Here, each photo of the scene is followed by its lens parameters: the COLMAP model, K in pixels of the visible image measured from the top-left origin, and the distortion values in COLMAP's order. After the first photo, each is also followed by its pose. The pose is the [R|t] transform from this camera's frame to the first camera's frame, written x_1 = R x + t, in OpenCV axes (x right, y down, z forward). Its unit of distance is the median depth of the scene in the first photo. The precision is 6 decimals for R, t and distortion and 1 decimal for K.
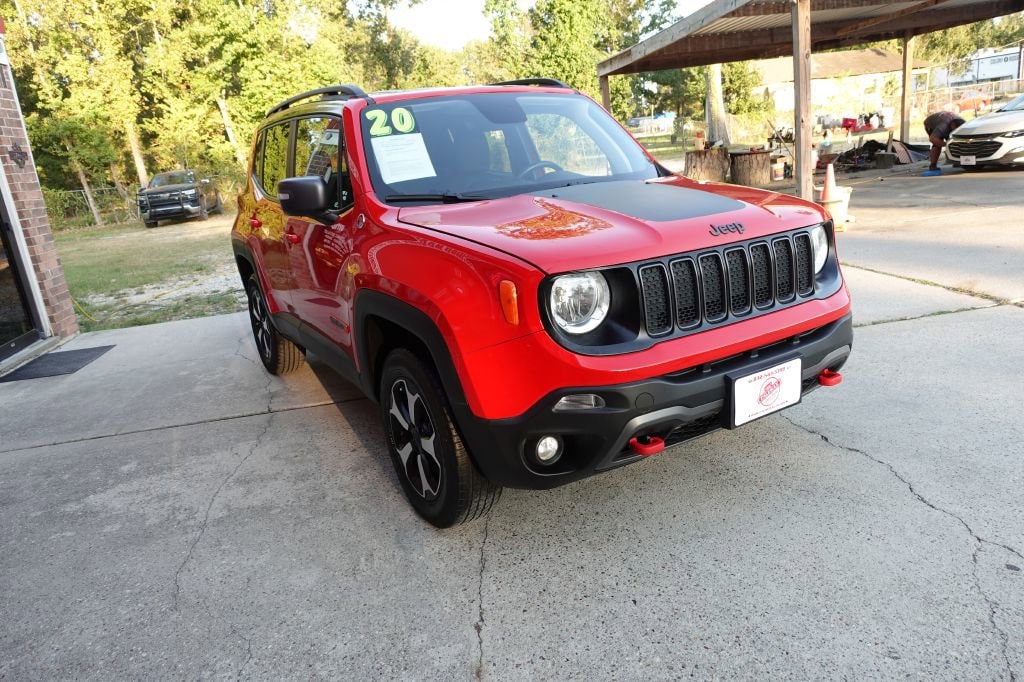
lens RADIAL K [[704.4, 0, 511.3], [0, 704.4, 341.0], [0, 0, 1]] dist [0.001061, -0.002180]
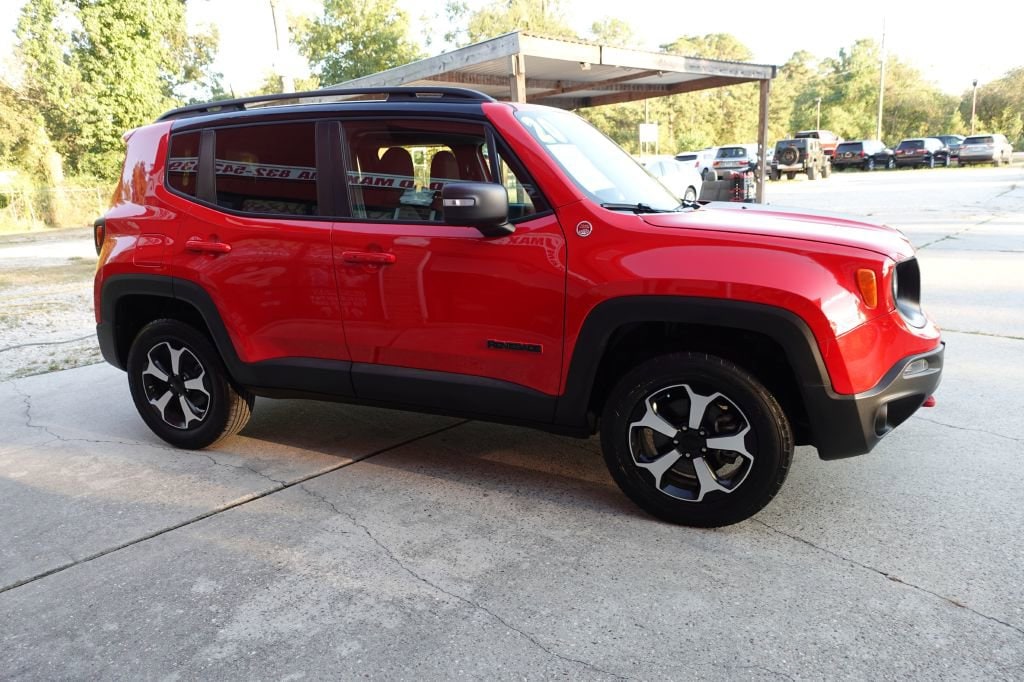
lens RADIAL K [[704.4, 0, 514.5], [0, 704.4, 341.0], [0, 0, 1]] dist [0.001061, -0.002180]
pose [[0.808049, -0.071802, 0.584724, -0.153682], [0.119124, 0.991956, -0.042813, 0.001485], [-0.576946, 0.104250, 0.810102, 0.054608]]
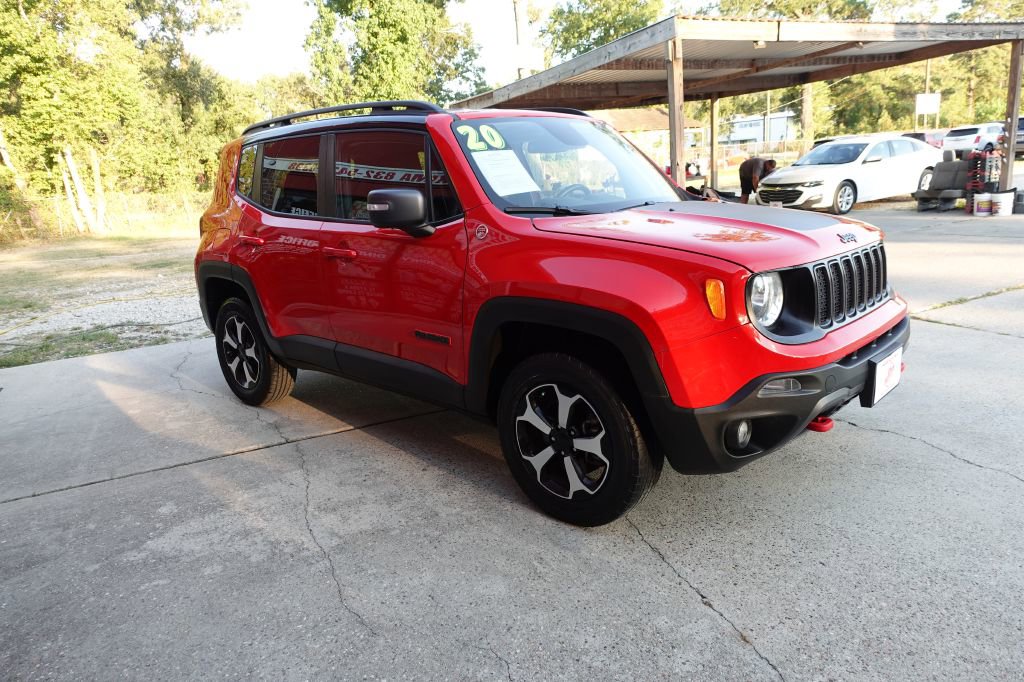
lens RADIAL K [[704.4, 0, 512.6], [0, 704.4, 342.0], [0, 0, 1]] dist [0.001061, -0.002180]
pose [[0.961458, -0.027282, 0.273594, -0.081483], [0.041918, 0.997977, -0.047792, 0.006820], [-0.271737, 0.057419, 0.960657, 0.004702]]
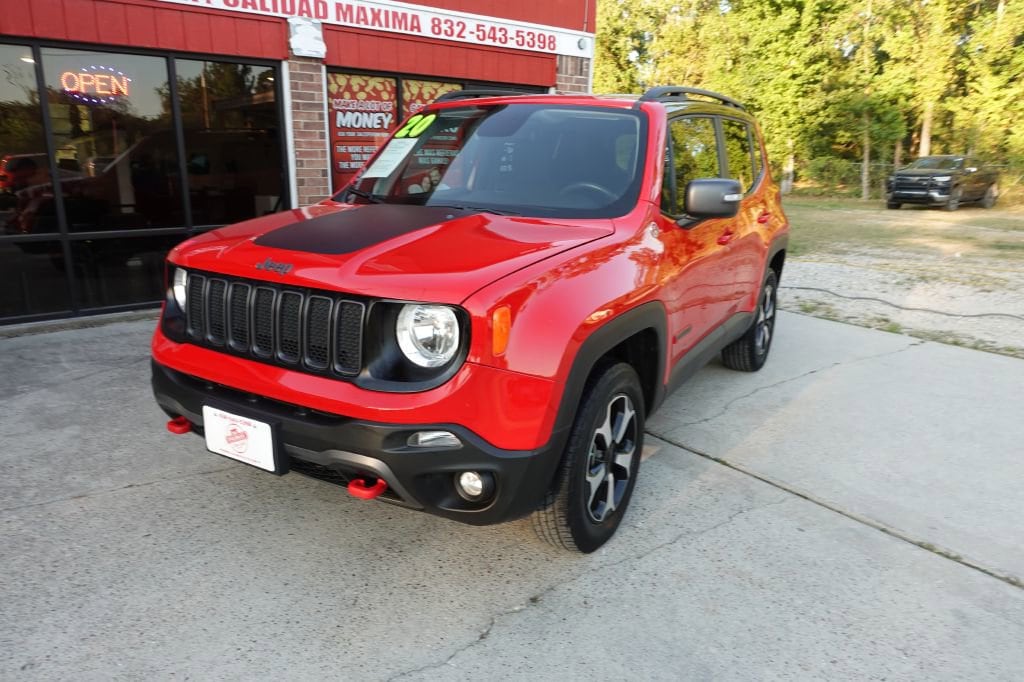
lens RADIAL K [[704.4, 0, 515.4], [0, 704.4, 339.2], [0, 0, 1]] dist [0.001061, -0.002180]
pose [[0.467129, 0.324033, -0.822674, 0.185868], [-0.297573, 0.933767, 0.198823, -0.051580], [0.832611, 0.151930, 0.532613, 0.112824]]
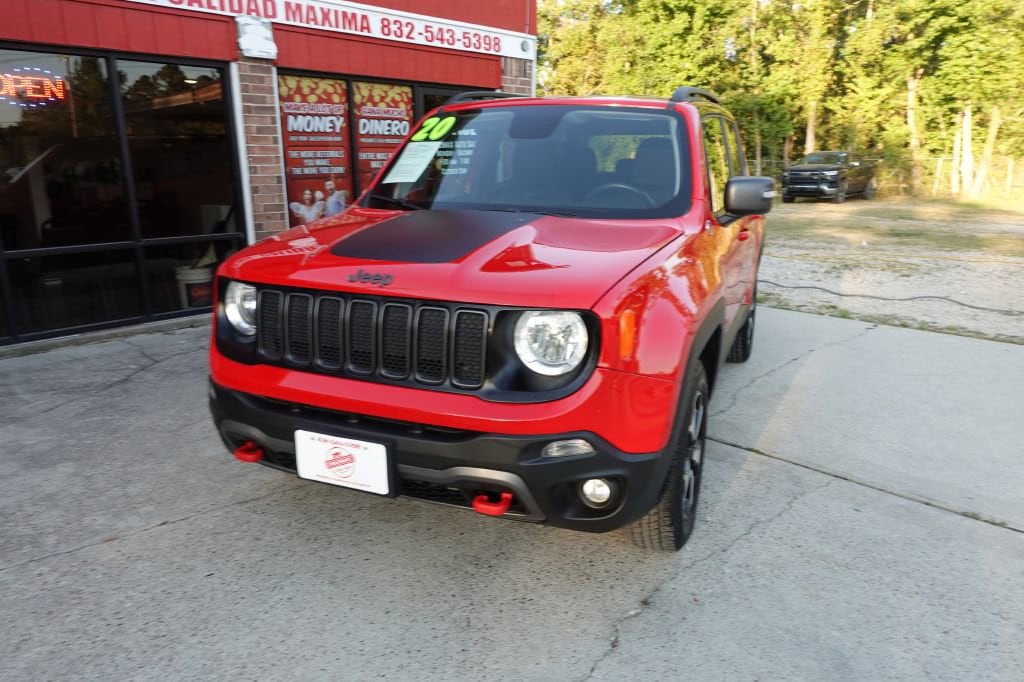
lens RADIAL K [[704.4, 0, 514.4], [0, 704.4, 338.2], [0, 0, 1]] dist [0.001061, -0.002180]
pose [[0.588130, 0.293901, -0.753476, 0.162890], [-0.272966, 0.949103, 0.157142, -0.040564], [0.761310, 0.113253, 0.638421, 0.082869]]
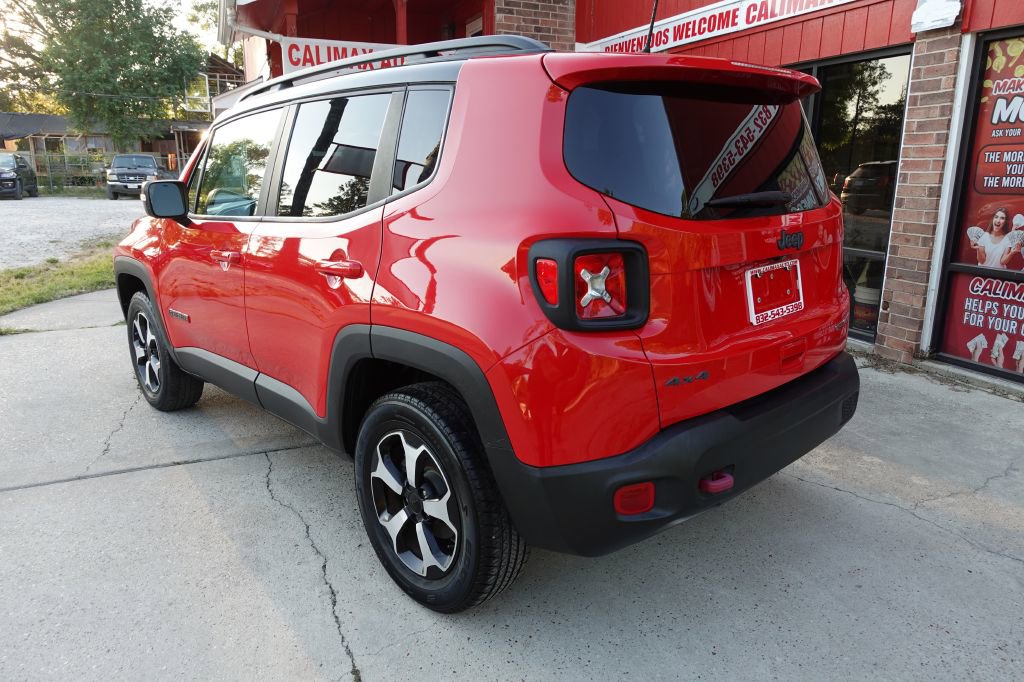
lens RADIAL K [[704.4, 0, 515.6], [0, 704.4, 340.4], [0, 0, 1]] dist [0.001061, -0.002180]
pose [[-0.973864, 0.146271, -0.173765, -0.015171], [0.039350, 0.862120, 0.505174, -0.128855], [0.223698, 0.485133, -0.845343, 0.467120]]
